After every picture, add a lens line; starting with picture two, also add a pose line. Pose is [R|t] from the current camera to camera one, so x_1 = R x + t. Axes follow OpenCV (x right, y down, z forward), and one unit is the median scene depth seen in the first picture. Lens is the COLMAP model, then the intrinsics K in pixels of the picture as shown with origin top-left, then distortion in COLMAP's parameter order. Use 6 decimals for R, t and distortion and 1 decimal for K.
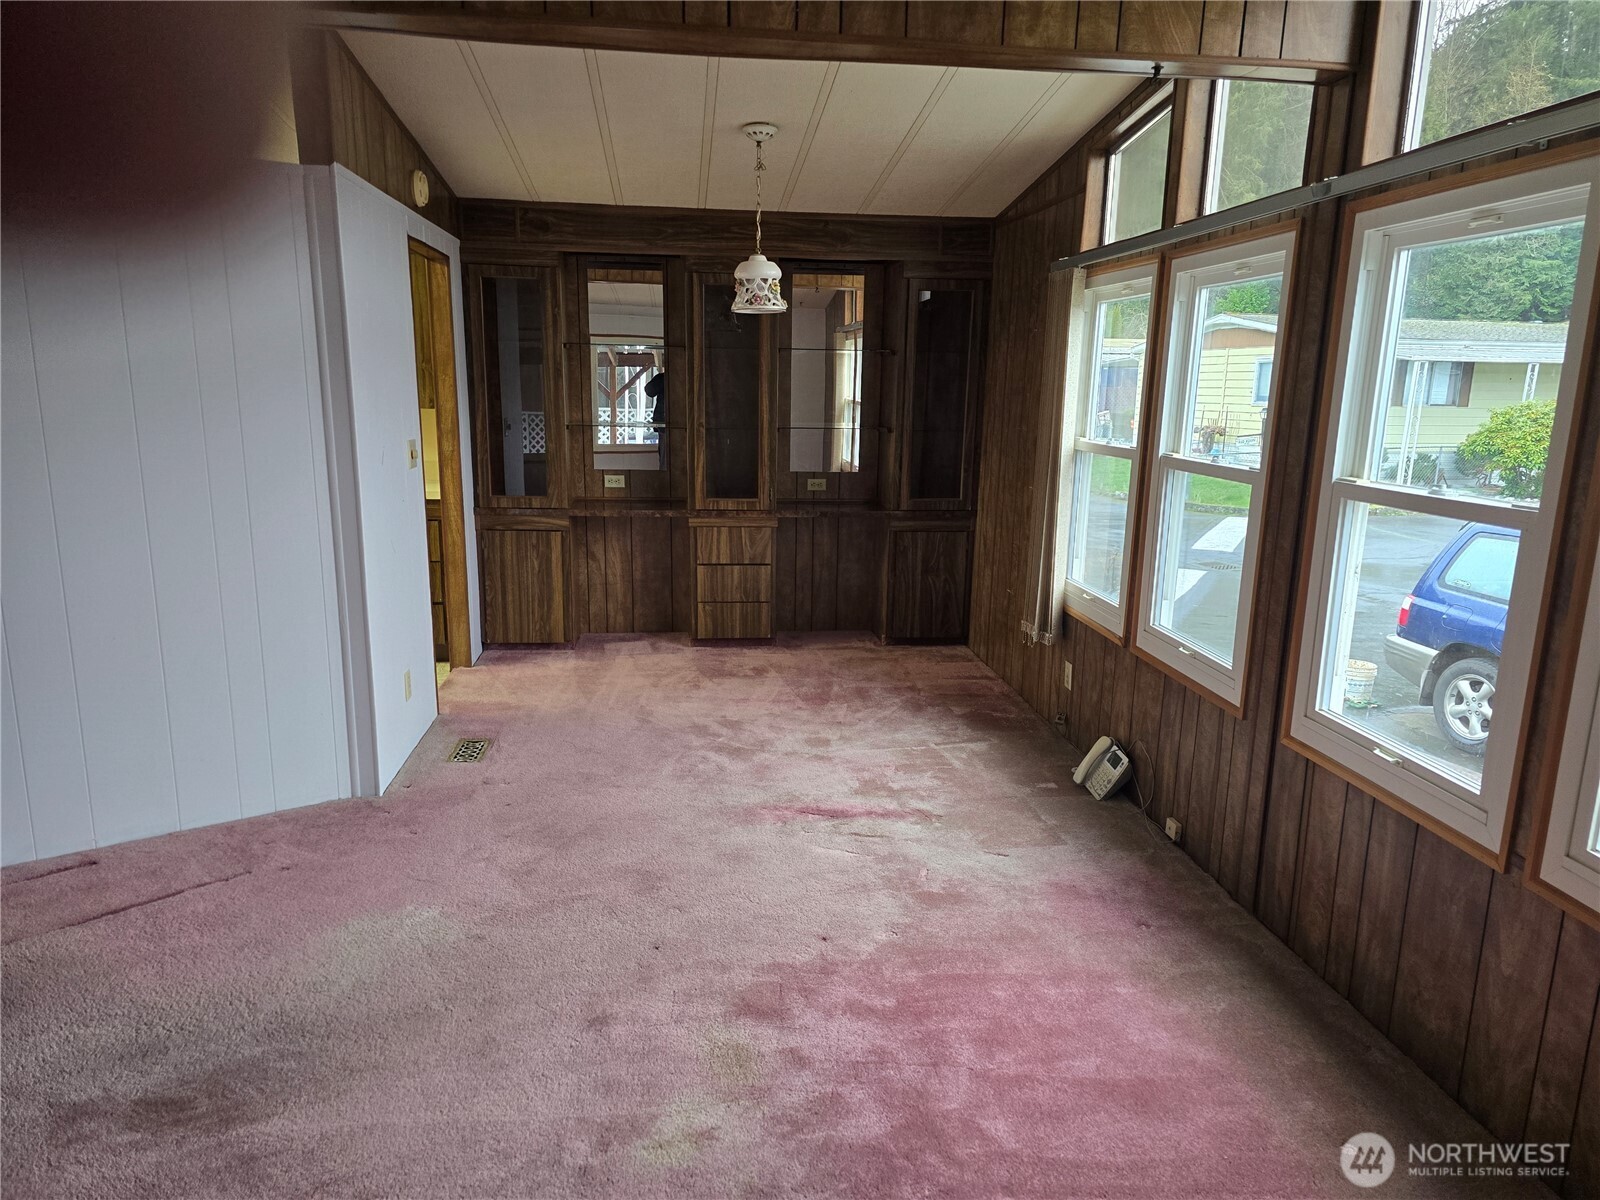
lens RADIAL K [[1067.2, 0, 797.0], [0, 1067.2, 612.9], [0, 0, 1]] dist [0.138888, -0.206144]
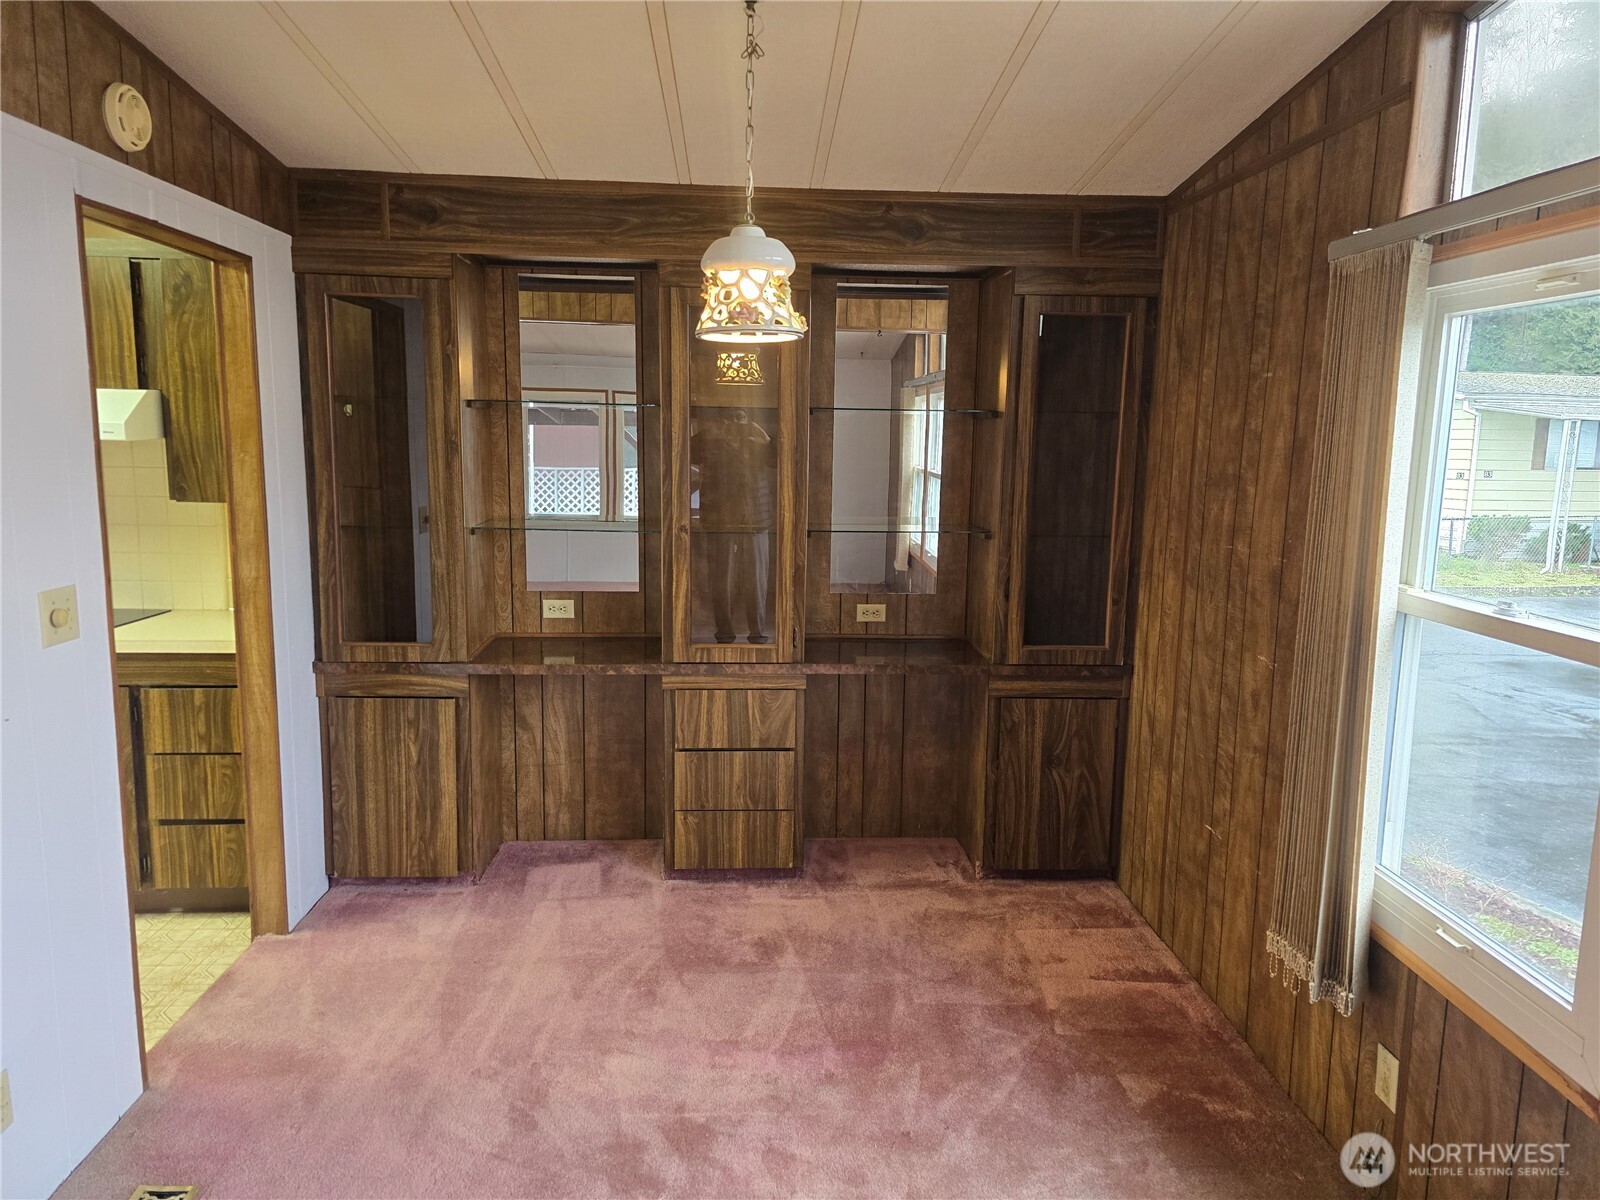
lens RADIAL K [[1071.6, 0, 796.5], [0, 1071.6, 599.1], [0, 0, 1]] dist [0.076033, -0.075426]
pose [[0.998055, 0.009711, -0.061579, 0.014191], [-0.013627, 0.997889, -0.063501, -0.095806], [0.060833, 0.064216, 0.996080, 0.389297]]
